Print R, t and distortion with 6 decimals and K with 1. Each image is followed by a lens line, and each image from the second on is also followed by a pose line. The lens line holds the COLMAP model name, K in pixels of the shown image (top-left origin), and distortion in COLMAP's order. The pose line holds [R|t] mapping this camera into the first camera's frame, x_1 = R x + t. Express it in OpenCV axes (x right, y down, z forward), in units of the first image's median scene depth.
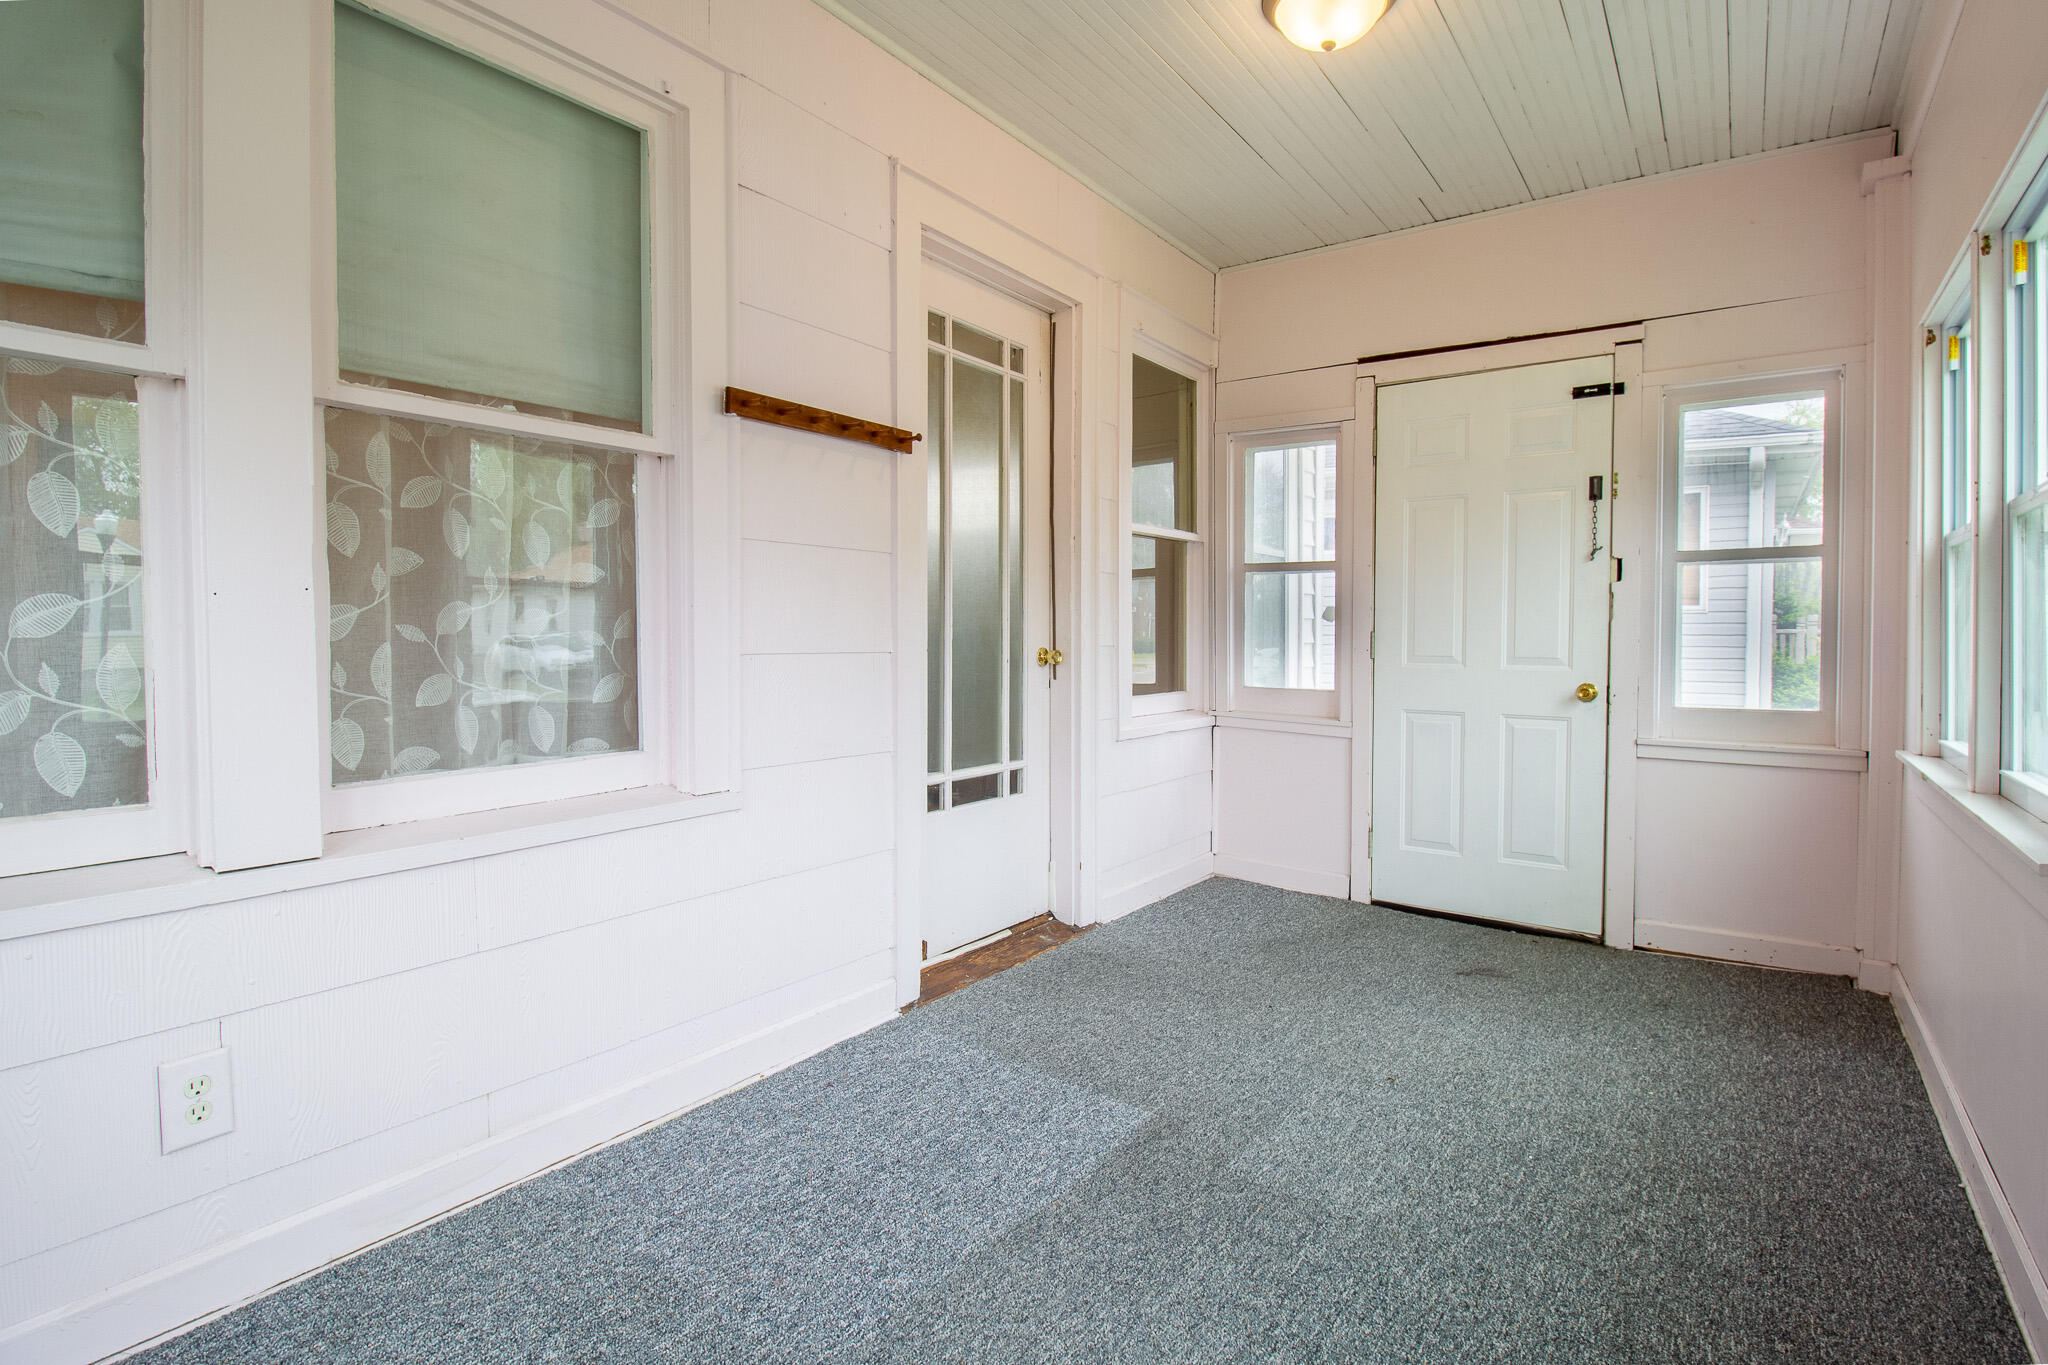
lens RADIAL K [[989.7, 0, 1026.3], [0, 989.7, 661.1], [0, 0, 1]] dist [0.001135, -0.013138]
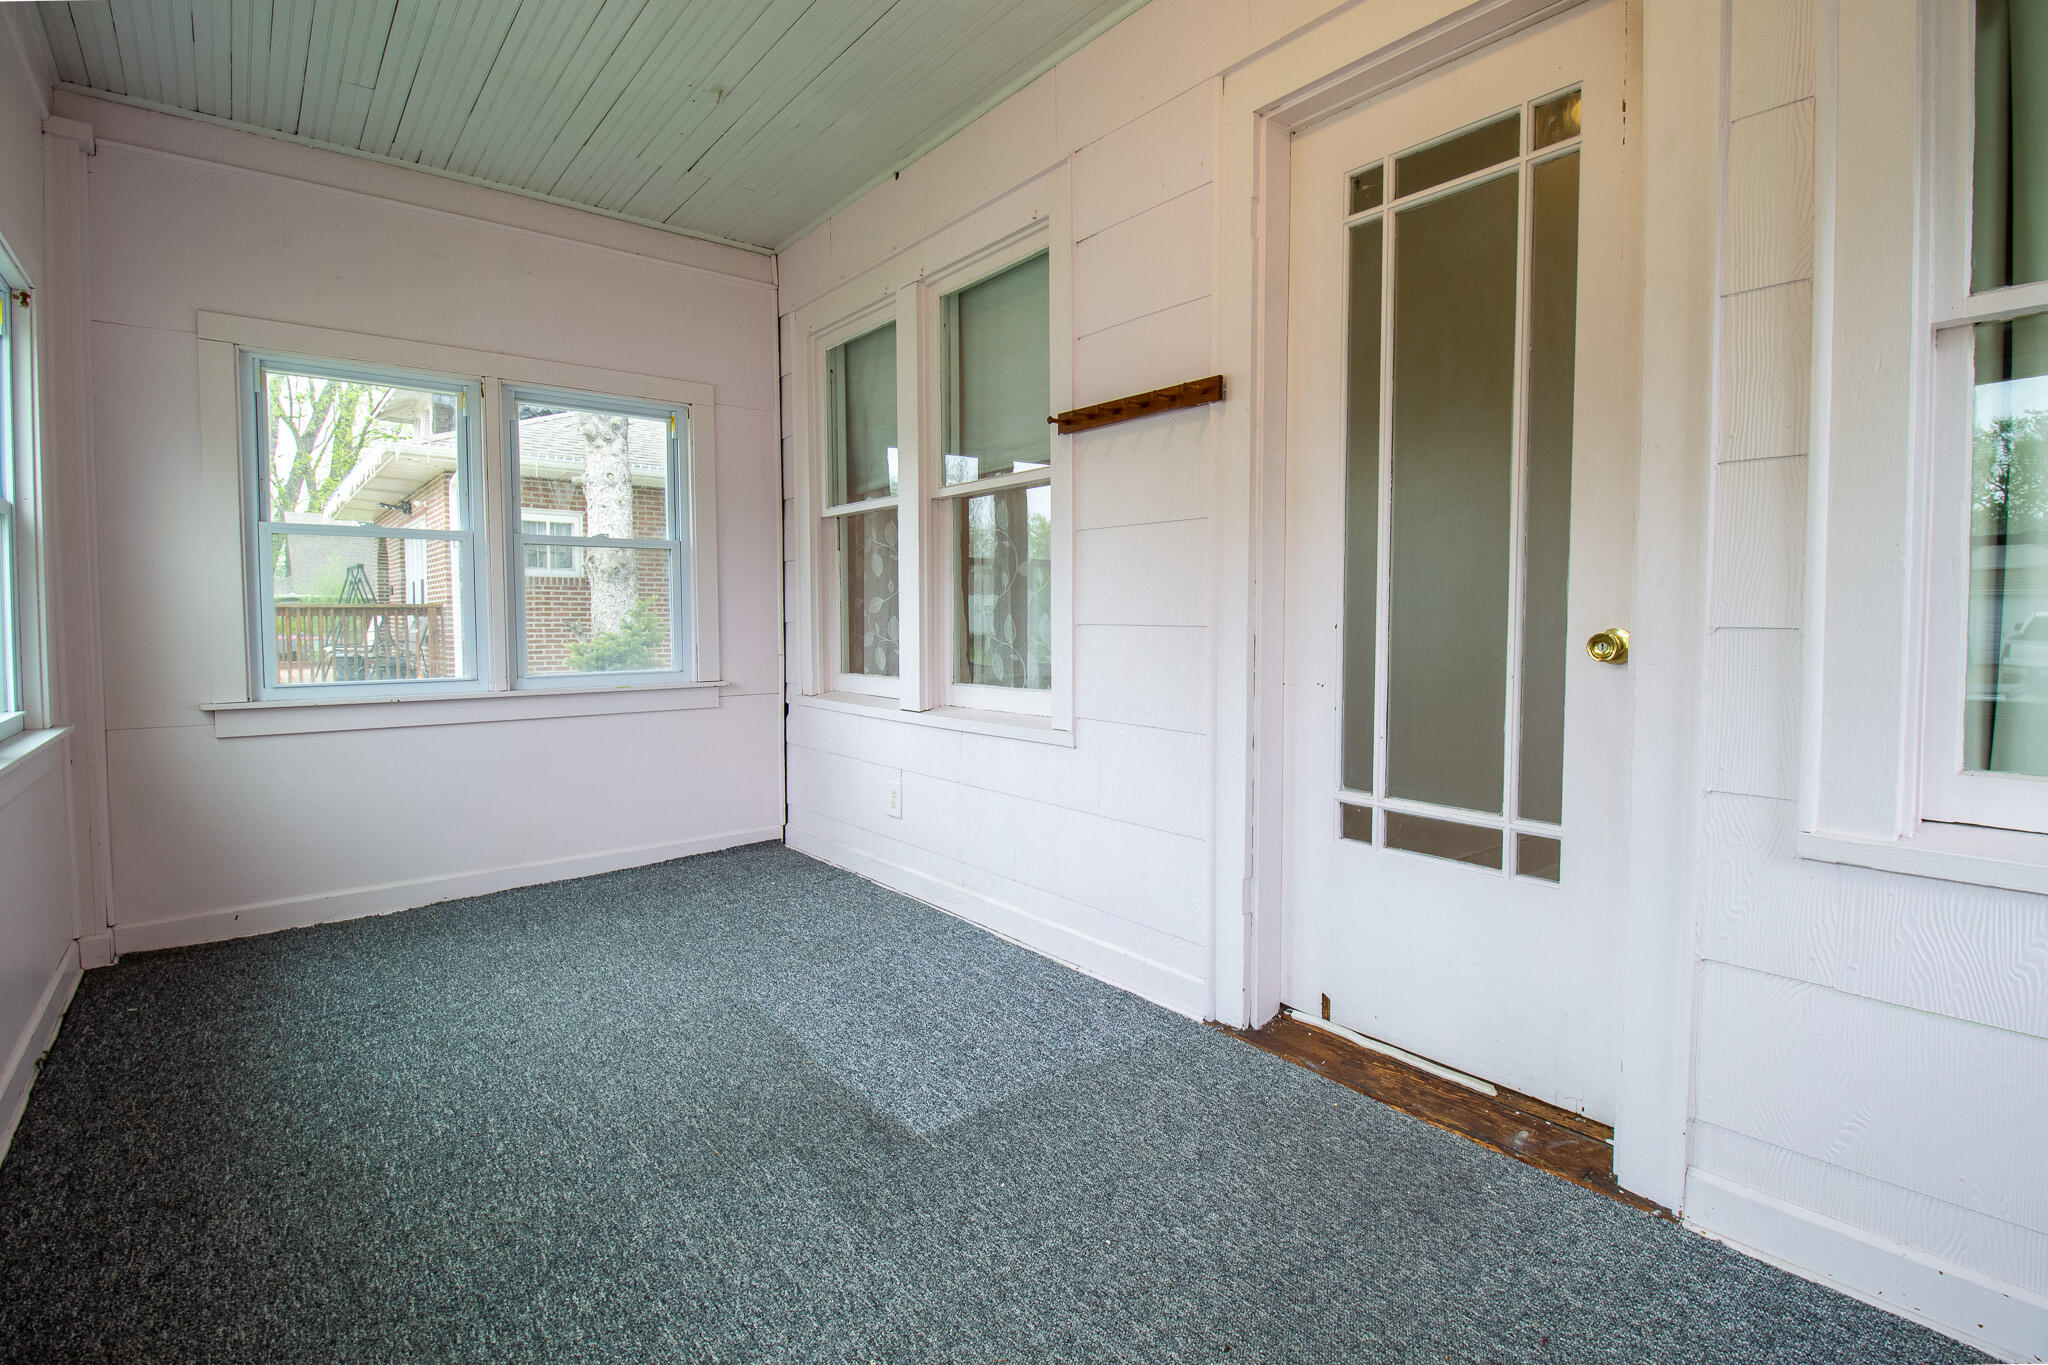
lens RADIAL K [[976.4, 0, 1057.1], [0, 976.4, 666.2], [0, 0, 1]] dist [0.000307, -0.012541]
pose [[-0.248332, 0.050589, -0.967353, 0.767372], [-0.025698, 0.997940, 0.058786, -0.021856], [0.968334, 0.039457, -0.246521, 1.083983]]
